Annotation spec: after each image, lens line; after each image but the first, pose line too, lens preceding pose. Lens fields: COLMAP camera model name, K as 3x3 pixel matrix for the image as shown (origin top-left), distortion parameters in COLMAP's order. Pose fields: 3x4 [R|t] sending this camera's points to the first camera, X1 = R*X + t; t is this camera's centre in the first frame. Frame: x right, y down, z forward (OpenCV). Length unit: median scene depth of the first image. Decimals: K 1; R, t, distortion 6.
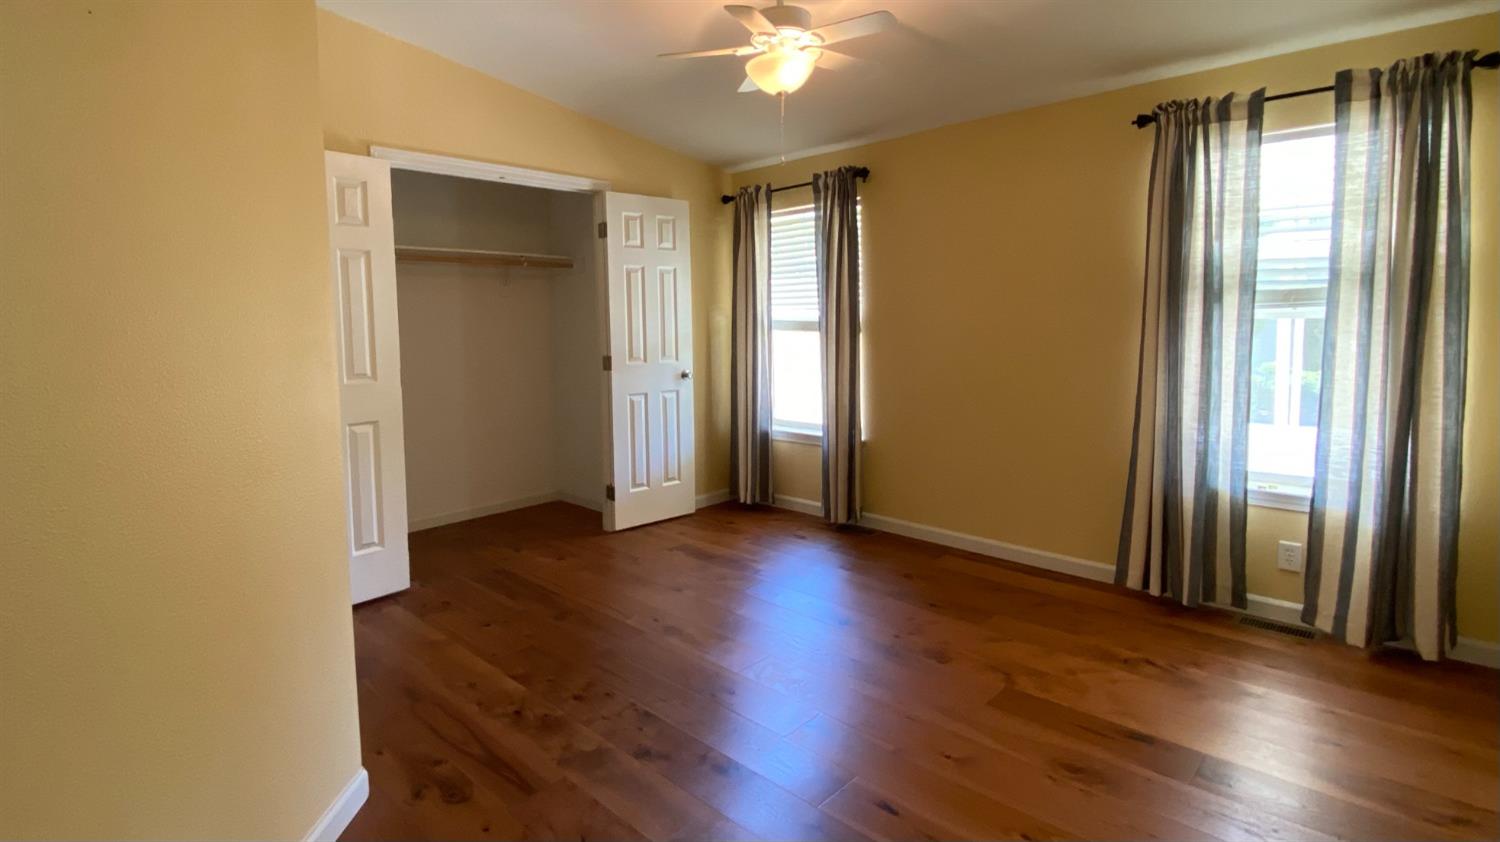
lens RADIAL K [[727.0, 0, 748.8], [0, 727.0, 395.3], [0, 0, 1]] dist [0.000547, -0.000029]
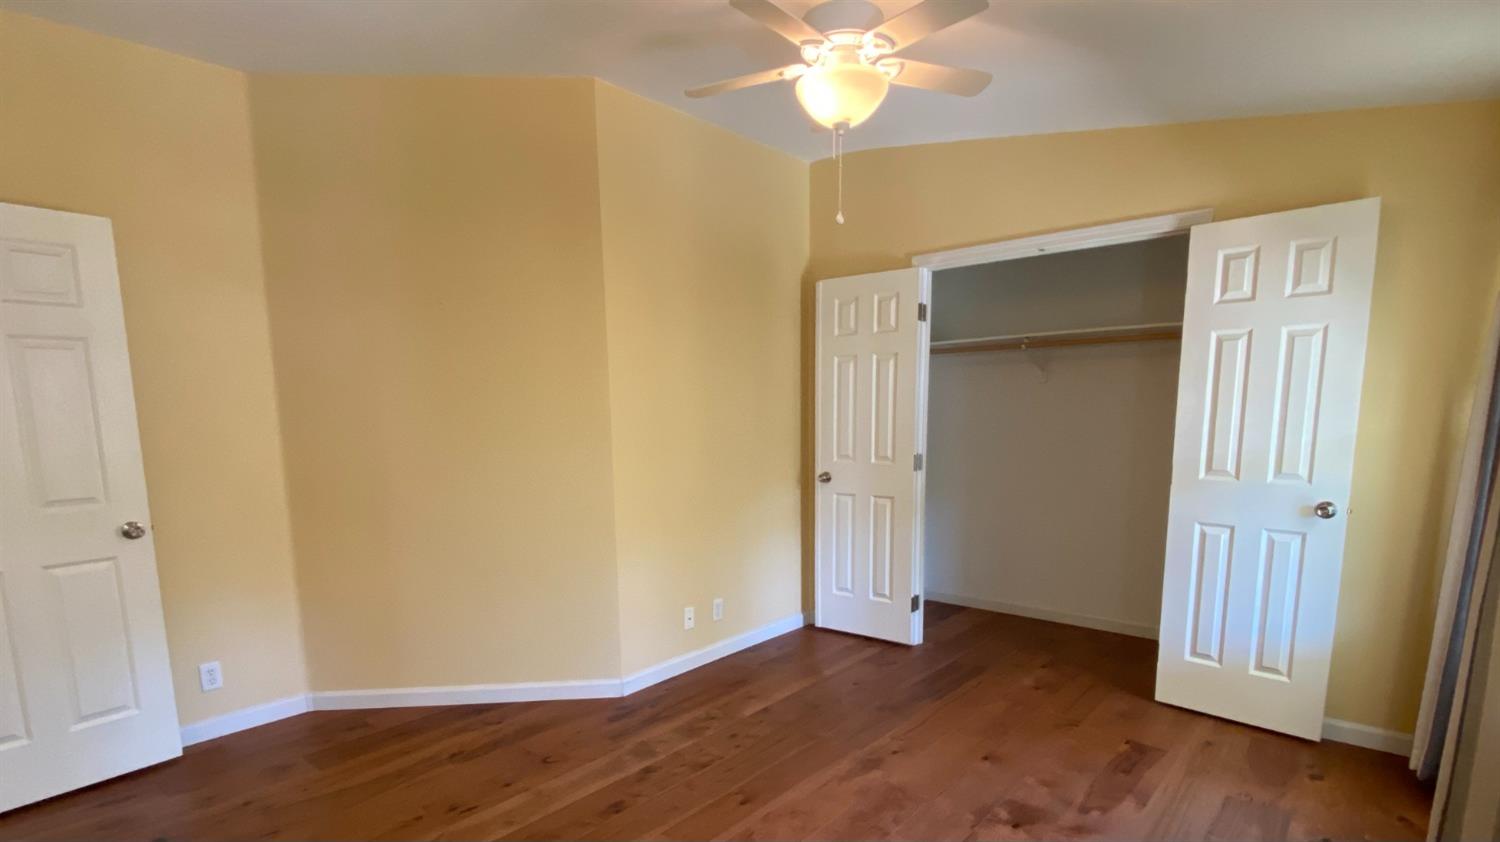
lens RADIAL K [[723.4, 0, 749.6], [0, 723.4, 549.1], [0, 0, 1]] dist [-0.001347, -0.000495]
pose [[0.026532, 0.206829, -0.978017, 0.533737], [-0.093574, 0.974580, 0.203563, -0.081275], [0.995259, 0.086116, 0.045212, 0.576437]]
